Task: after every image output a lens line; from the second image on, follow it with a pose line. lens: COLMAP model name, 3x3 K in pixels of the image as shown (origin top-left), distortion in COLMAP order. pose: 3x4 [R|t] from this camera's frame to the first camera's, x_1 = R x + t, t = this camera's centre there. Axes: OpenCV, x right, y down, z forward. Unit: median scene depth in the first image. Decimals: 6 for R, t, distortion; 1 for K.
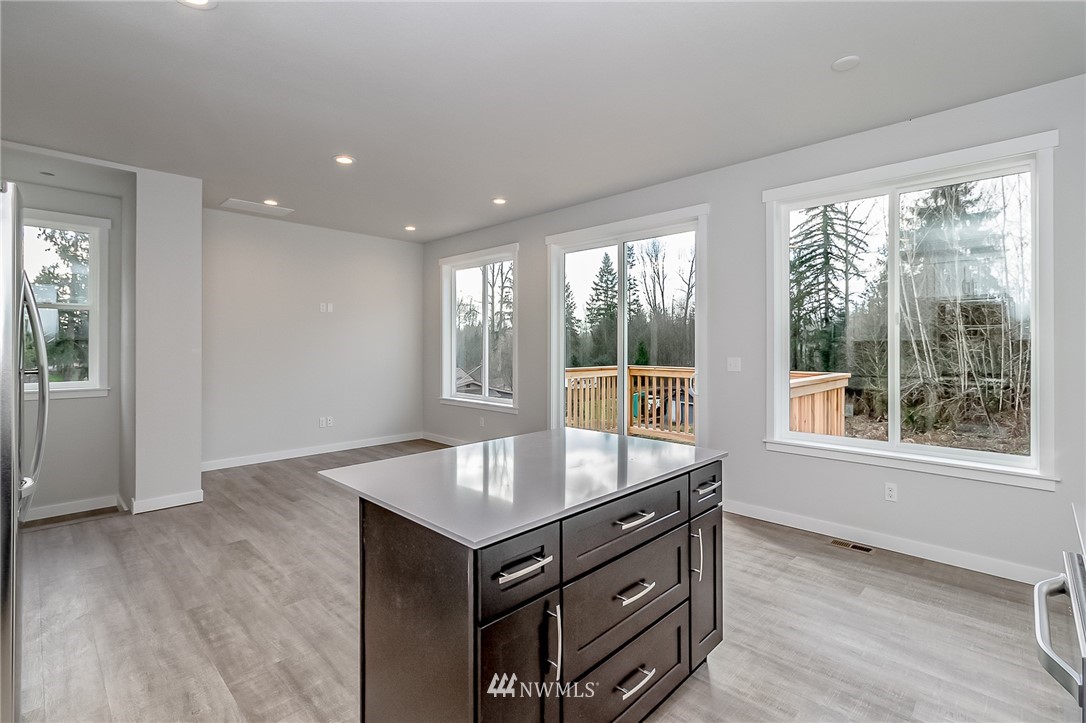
lens RADIAL K [[502.2, 0, 541.3], [0, 502.2, 344.8], [0, 0, 1]] dist [0.002807, -0.000355]
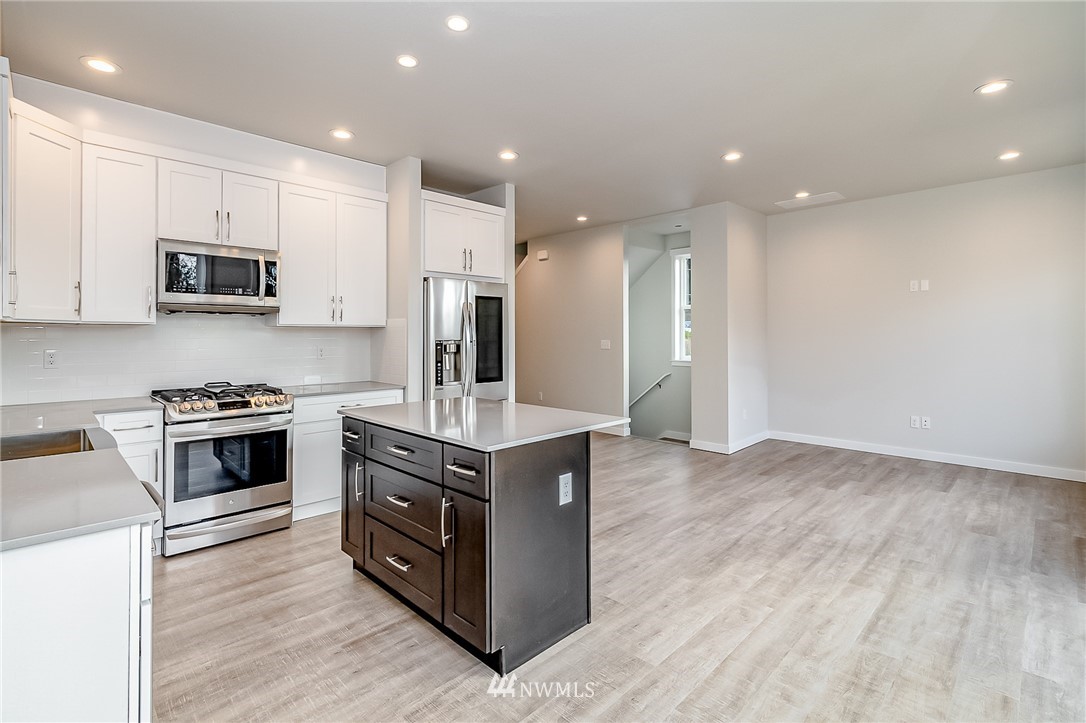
lens RADIAL K [[511.4, 0, 530.5], [0, 511.4, 331.2], [0, 0, 1]] dist [0.002759, 0.000180]
pose [[-0.022959, -0.007317, -0.999710, 0.808767], [0.004641, 0.999962, -0.007425, 0.009991], [0.999726, -0.004810, -0.022924, 0.686683]]
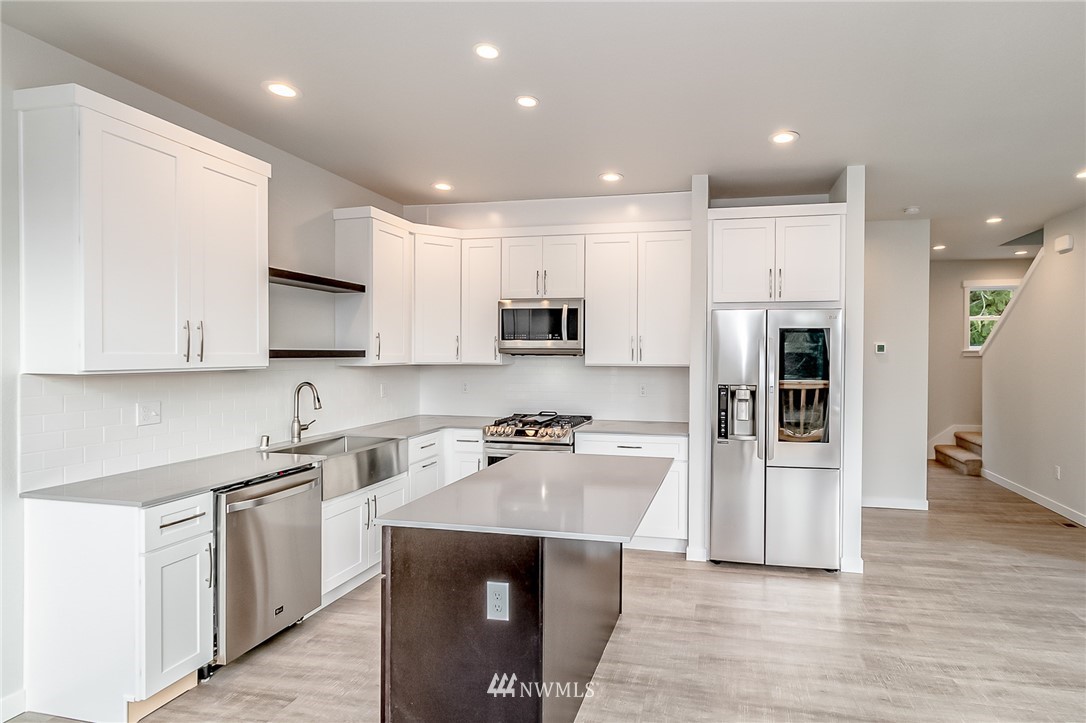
lens RADIAL K [[526.6, 0, 620.6], [0, 526.6, 356.4], [0, 0, 1]] dist [-0.004327, -0.000025]
pose [[-0.835646, -0.000058, -0.549268, 0.329419], [-0.002909, 0.999986, 0.004320, -0.040735], [0.549260, 0.005208, -0.835635, 1.231068]]
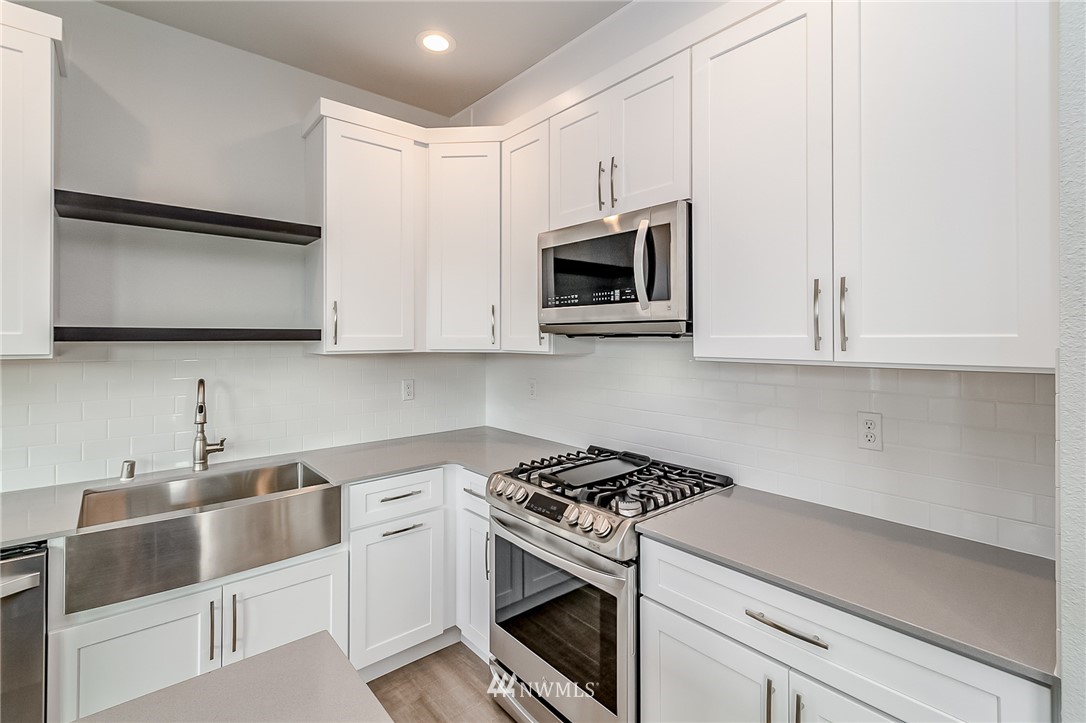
lens RADIAL K [[492.4, 0, 545.2], [0, 492.4, 334.2], [0, 0, 1]] dist [0.000785, 0.000167]
pose [[-0.996404, 0.002362, 0.084695, -0.198078], [0.001718, 0.999969, -0.007675, -0.035634], [-0.084711, -0.007502, -0.996377, 0.617482]]
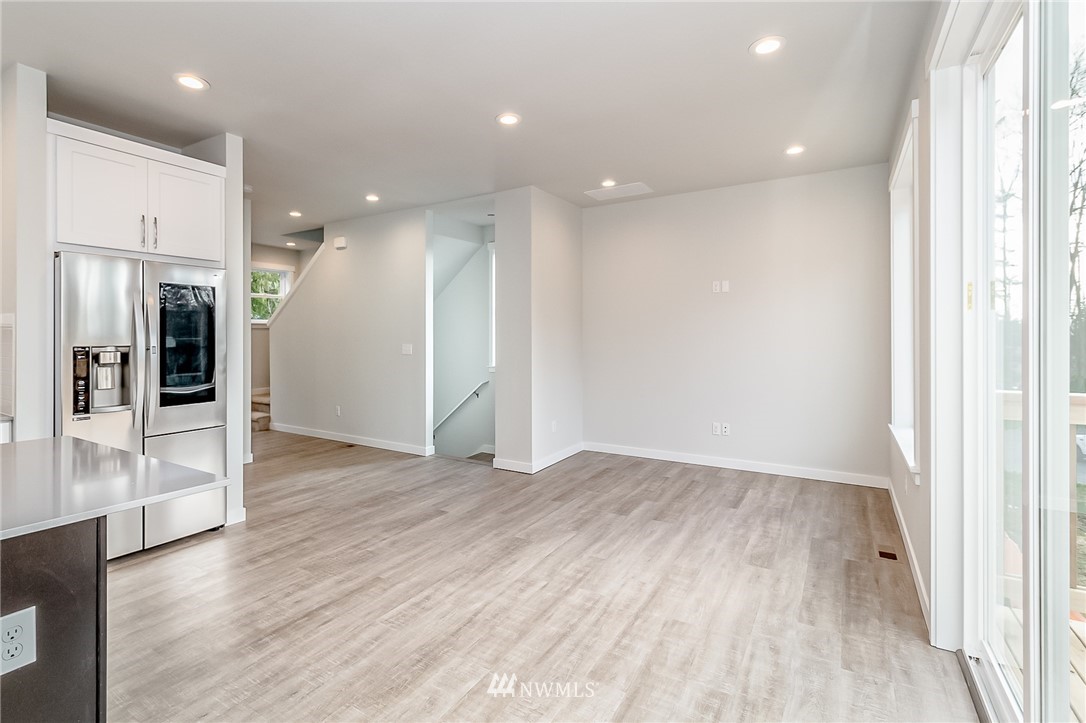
lens RADIAL K [[507.4, 0, 537.6], [0, 507.4, 336.9], [0, 0, 1]] dist [0.003852, 0.000681]
pose [[0.225173, -0.001190, -0.974318, 0.546038], [0.004409, 0.999990, -0.000203, 0.009589], [0.974309, -0.004250, 0.225176, 0.981356]]
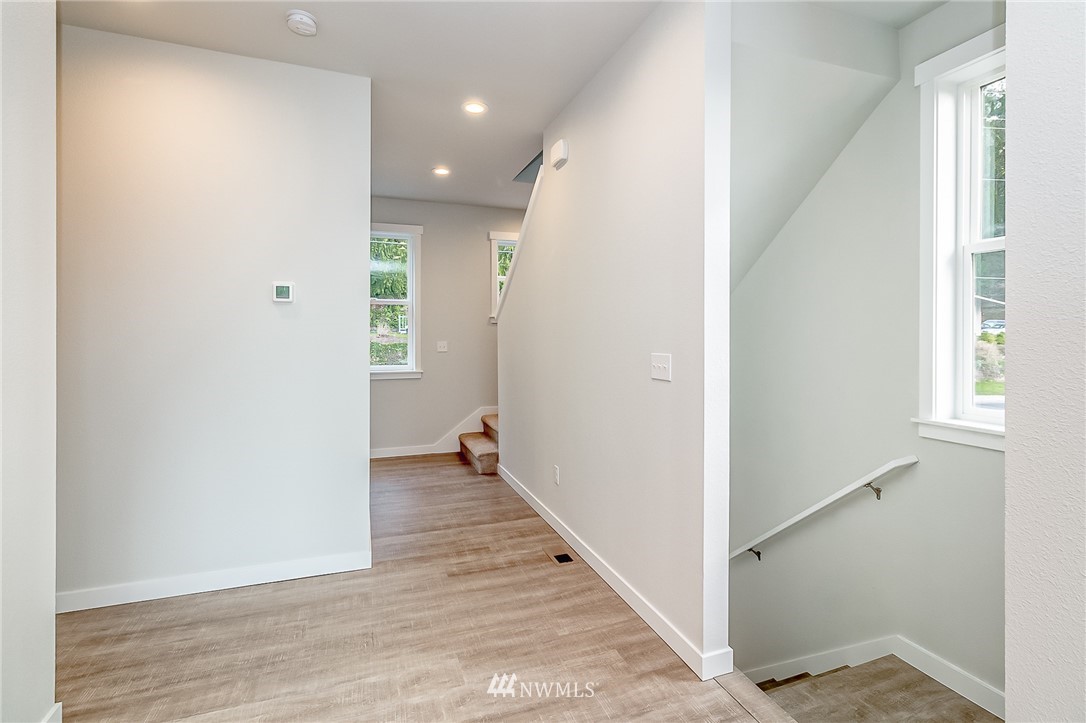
lens RADIAL K [[495.5, 0, 540.5], [0, 495.5, 335.5], [0, 0, 1]] dist [0.004874, 0.000588]
pose [[-0.436601, -0.004333, -0.899645, -0.602547], [0.000520, 0.999987, -0.005068, 0.013431], [0.899655, -0.002680, -0.436593, 1.081289]]
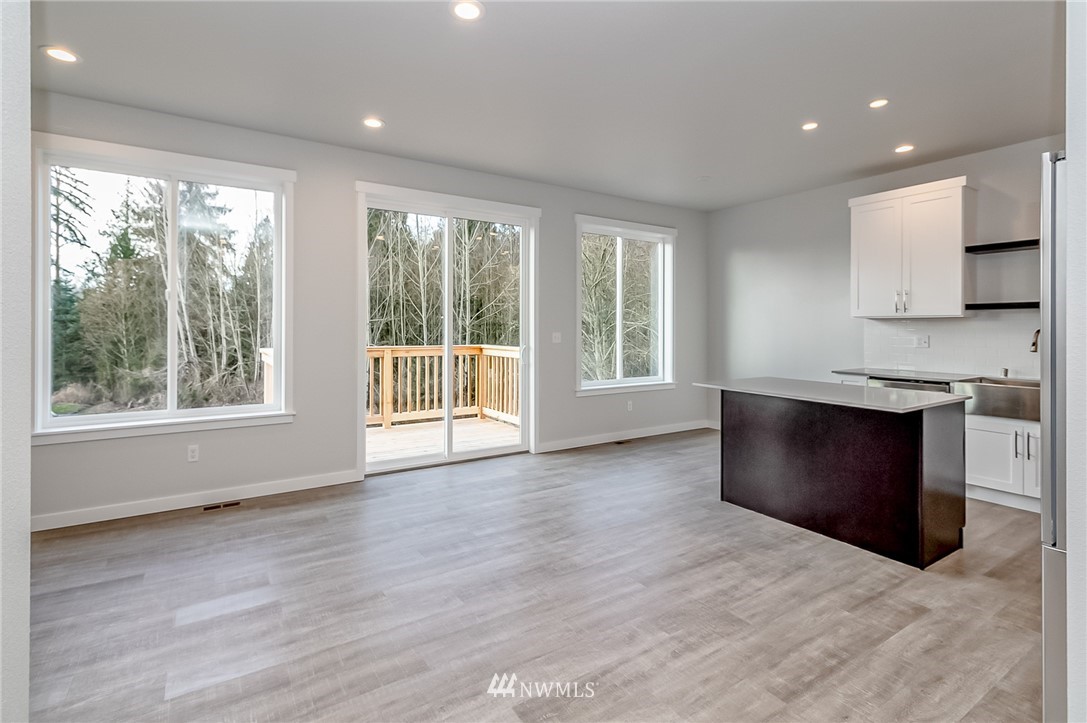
lens RADIAL K [[511.8, 0, 531.0], [0, 511.8, 331.2], [0, 0, 1]] dist [0.002759, 0.000180]
pose [[0.227996, -0.008503, 0.973625, -1.119352], [-0.003161, 0.999950, 0.009473, 0.011674], [-0.973657, -0.005238, 0.227958, 0.906732]]
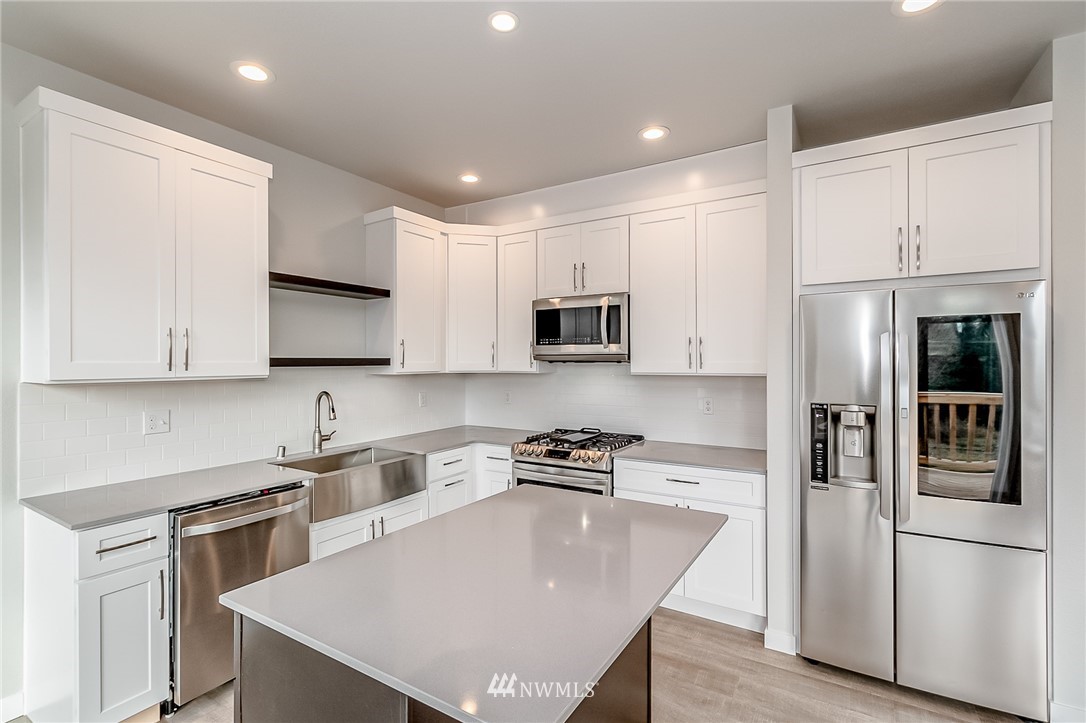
lens RADIAL K [[495.7, 0, 534.7], [0, 495.7, 360.0], [0, 0, 1]] dist [-0.000541, 0.000164]
pose [[-0.977430, 0.002853, -0.211242, 0.090330], [0.004061, 0.999978, -0.005285, -0.037109], [0.211222, -0.006023, -0.977420, 1.034073]]
